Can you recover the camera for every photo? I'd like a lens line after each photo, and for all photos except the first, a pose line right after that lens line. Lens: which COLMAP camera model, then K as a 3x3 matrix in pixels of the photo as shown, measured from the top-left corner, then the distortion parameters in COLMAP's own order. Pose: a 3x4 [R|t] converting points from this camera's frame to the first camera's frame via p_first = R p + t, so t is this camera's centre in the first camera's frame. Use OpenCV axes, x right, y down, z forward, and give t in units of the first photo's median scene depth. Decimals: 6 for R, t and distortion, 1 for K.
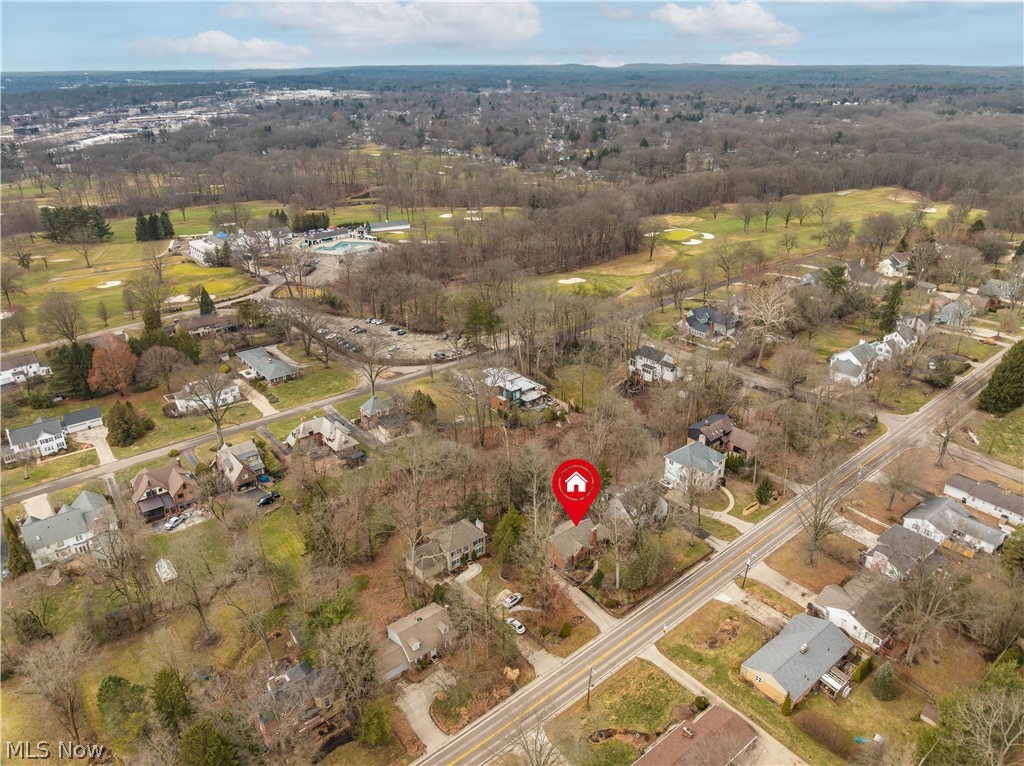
lens RADIAL K [[711.7, 0, 512.0], [0, 711.7, 383.0], [0, 0, 1]] dist [-0.056603, 0.032296]
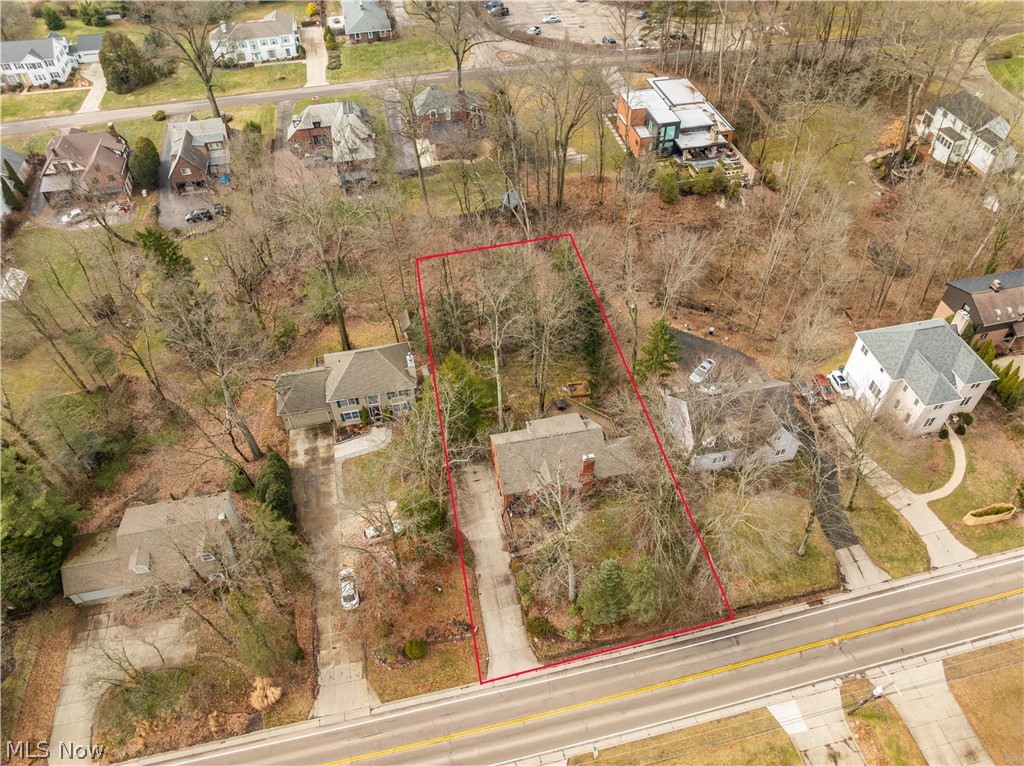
lens RADIAL K [[711.7, 0, 512.0], [0, 711.7, 383.0], [0, 0, 1]] dist [-0.056603, 0.032296]
pose [[0.890484, 0.327465, -0.315921, 0.157837], [-0.178671, 0.890188, 0.419097, -0.021230], [0.418468, -0.316754, 0.851206, 0.458027]]
